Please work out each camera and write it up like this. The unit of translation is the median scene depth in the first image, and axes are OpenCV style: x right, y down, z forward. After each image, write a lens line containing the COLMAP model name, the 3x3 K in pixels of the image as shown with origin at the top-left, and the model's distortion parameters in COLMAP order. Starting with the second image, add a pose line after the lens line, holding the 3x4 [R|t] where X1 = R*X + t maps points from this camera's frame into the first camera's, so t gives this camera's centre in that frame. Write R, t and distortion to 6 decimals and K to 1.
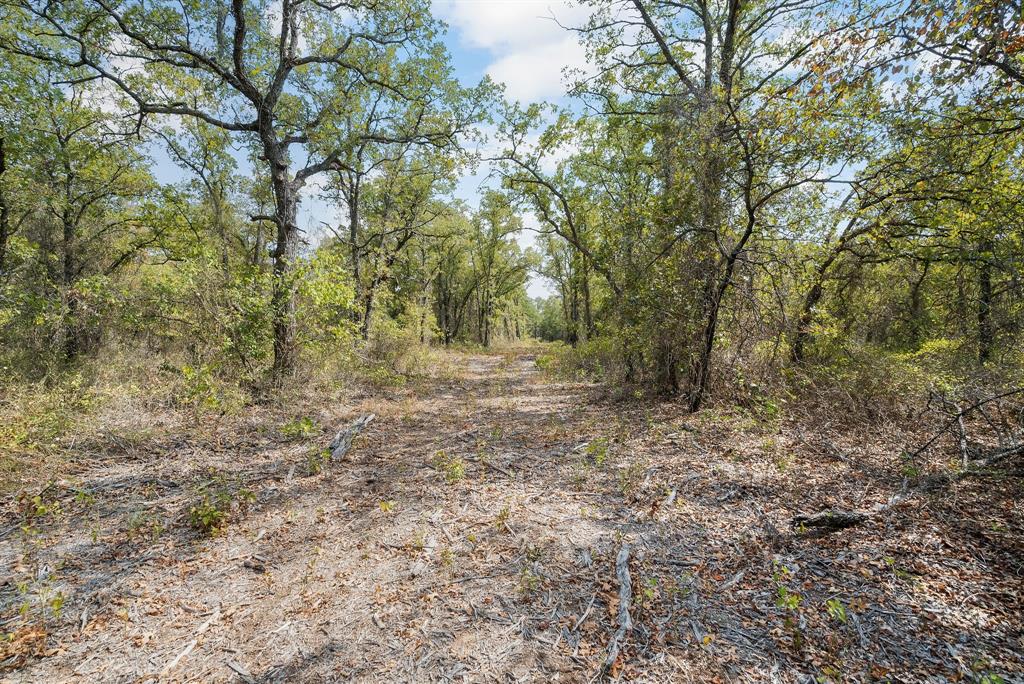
lens RADIAL K [[479.3, 0, 507.6], [0, 479.3, 341.0], [0, 0, 1]] dist [-0.000685, -0.000278]
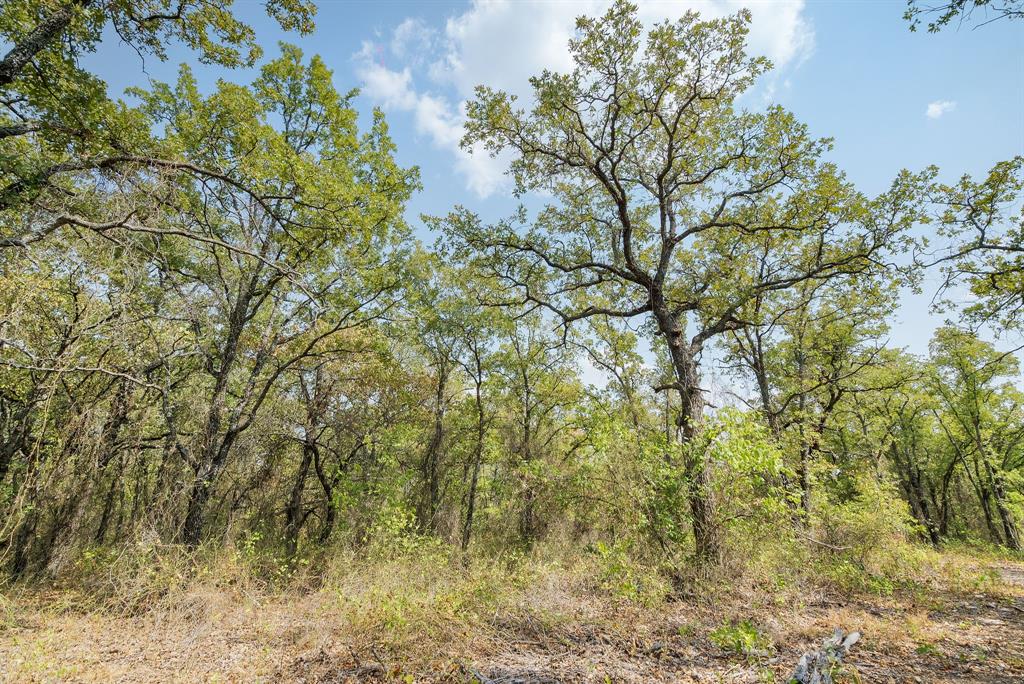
lens RADIAL K [[479.3, 0, 507.6], [0, 479.3, 341.0], [0, 0, 1]] dist [-0.000685, -0.000278]
pose [[0.690235, -0.267947, -0.672146, -0.042990], [-0.010950, 0.924936, -0.379964, 0.025688], [0.723503, 0.269625, 0.635489, 0.103730]]
